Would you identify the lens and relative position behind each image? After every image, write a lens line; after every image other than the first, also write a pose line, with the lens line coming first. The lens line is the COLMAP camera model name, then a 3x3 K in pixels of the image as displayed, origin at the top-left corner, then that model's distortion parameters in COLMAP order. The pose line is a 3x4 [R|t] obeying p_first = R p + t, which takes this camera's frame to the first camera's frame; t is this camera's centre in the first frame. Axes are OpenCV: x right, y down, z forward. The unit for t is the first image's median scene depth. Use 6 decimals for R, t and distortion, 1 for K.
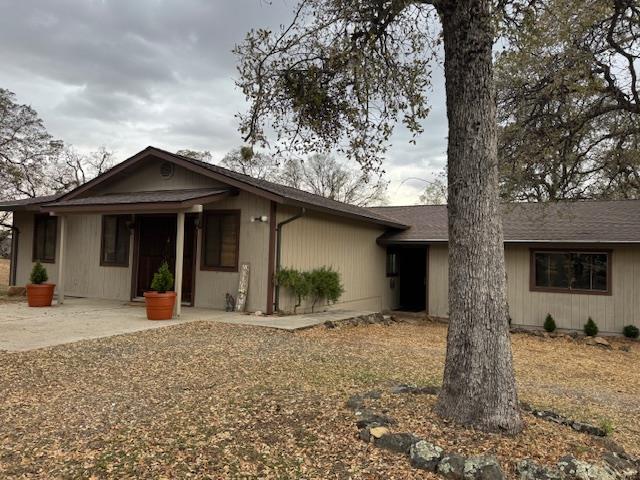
lens RADIAL K [[476.1, 0, 320.0], [0, 476.1, 240.0], [0, 0, 1]] dist [-0.004154, -0.002880]
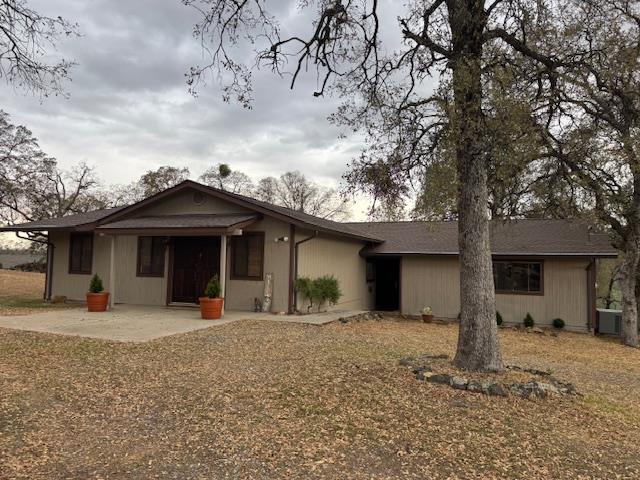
lens RADIAL K [[447.8, 0, 319.1], [0, 447.8, 244.3], [0, 0, 1]] dist [0.004237, 0.000641]
pose [[0.995462, -0.003037, 0.095114, -0.131376], [0.003549, 0.999980, -0.005209, -0.021916], [-0.095096, 0.005523, 0.995453, -0.186581]]
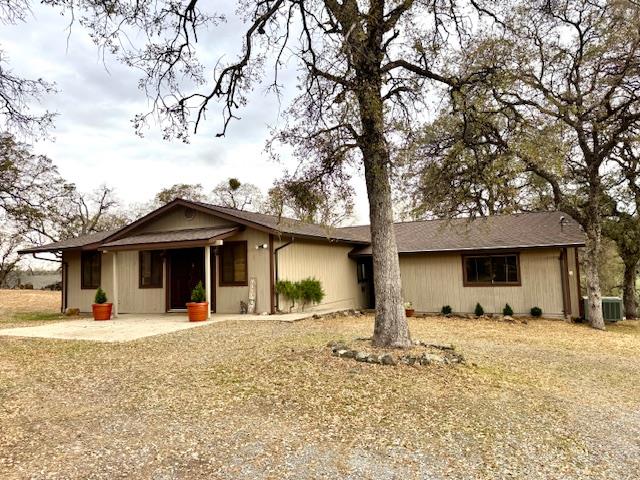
lens RADIAL K [[447.7, 0, 320.0], [0, 447.7, 240.0], [0, 0, 1]] dist [0.005705, 0.000241]
pose [[0.997337, -0.058962, 0.042919, -0.010064], [0.060221, 0.997774, -0.028655, -0.014292], [-0.041134, 0.031163, 0.998668, -0.305351]]
